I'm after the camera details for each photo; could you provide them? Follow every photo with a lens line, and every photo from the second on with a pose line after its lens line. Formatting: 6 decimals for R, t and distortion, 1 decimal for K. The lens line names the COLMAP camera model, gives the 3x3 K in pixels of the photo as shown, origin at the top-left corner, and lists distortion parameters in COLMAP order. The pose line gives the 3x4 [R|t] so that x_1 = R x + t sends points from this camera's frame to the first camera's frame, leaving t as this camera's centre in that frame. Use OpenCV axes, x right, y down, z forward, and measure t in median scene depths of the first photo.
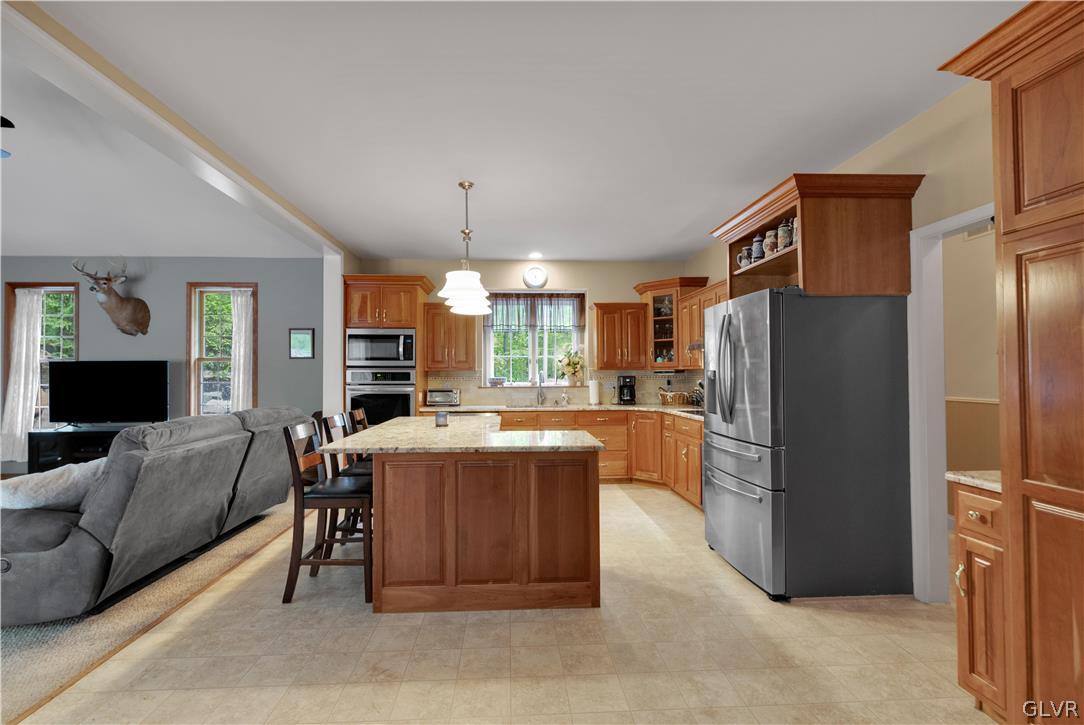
lens RADIAL K [[466.7, 0, 534.5], [0, 466.7, 364.3], [0, 0, 1]] dist [-0.000956, -0.000215]
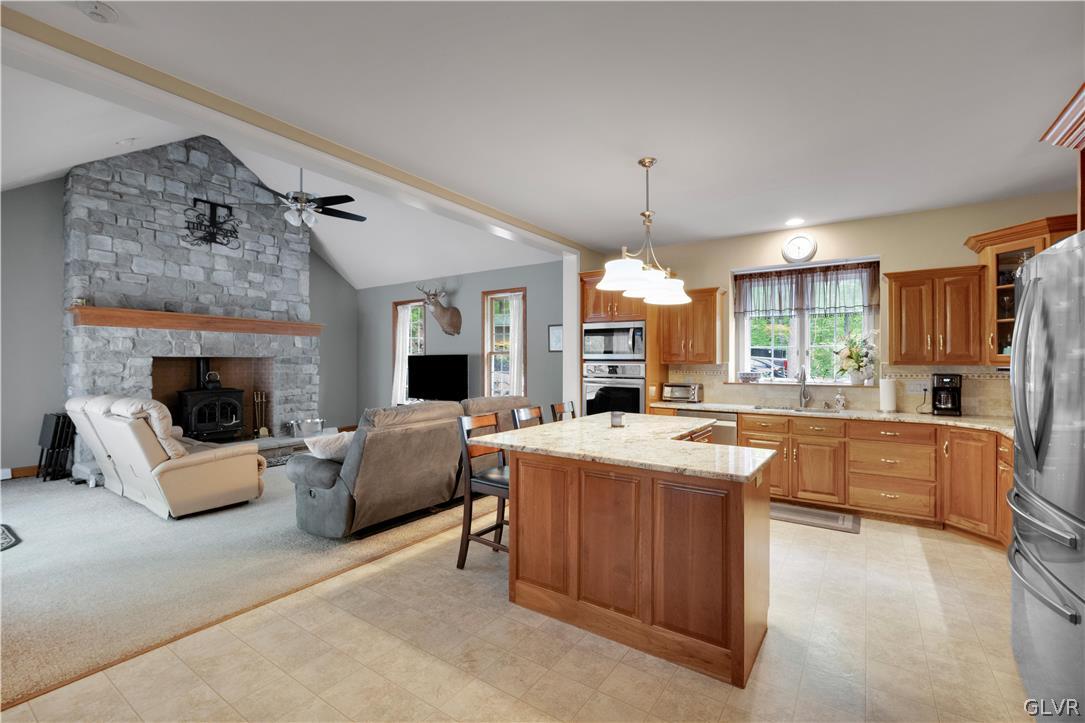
lens RADIAL K [[467.1, 0, 544.4], [0, 467.1, 361.4], [0, 0, 1]] dist [-0.000956, -0.000215]
pose [[0.796316, 0.006129, -0.604849, 0.171595], [0.005907, 0.999822, 0.017908, -0.011404], [0.604851, -0.017834, 0.796139, 0.109966]]
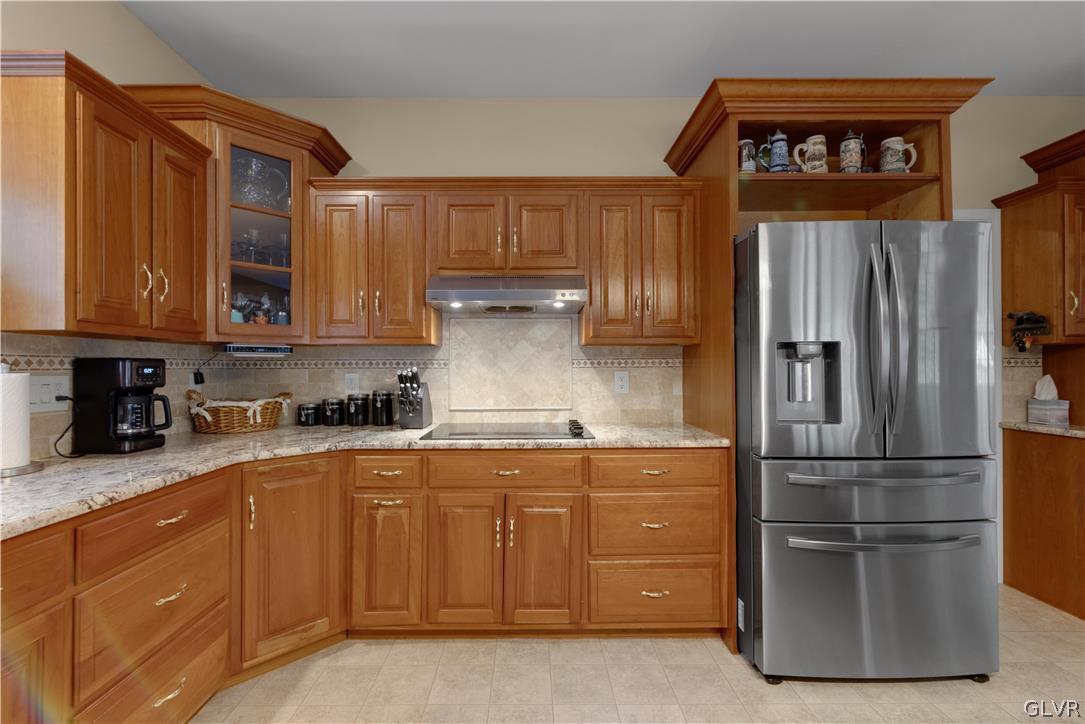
lens RADIAL K [[483.0, 0, 539.6], [0, 483.0, 364.9], [0, 0, 1]] dist [0.003330, 0.000783]
pose [[0.062982, 0.008672, 0.997977, -0.125374], [-0.013570, 0.999877, -0.007832, 0.034611], [-0.997922, -0.013050, 0.063092, 0.857101]]
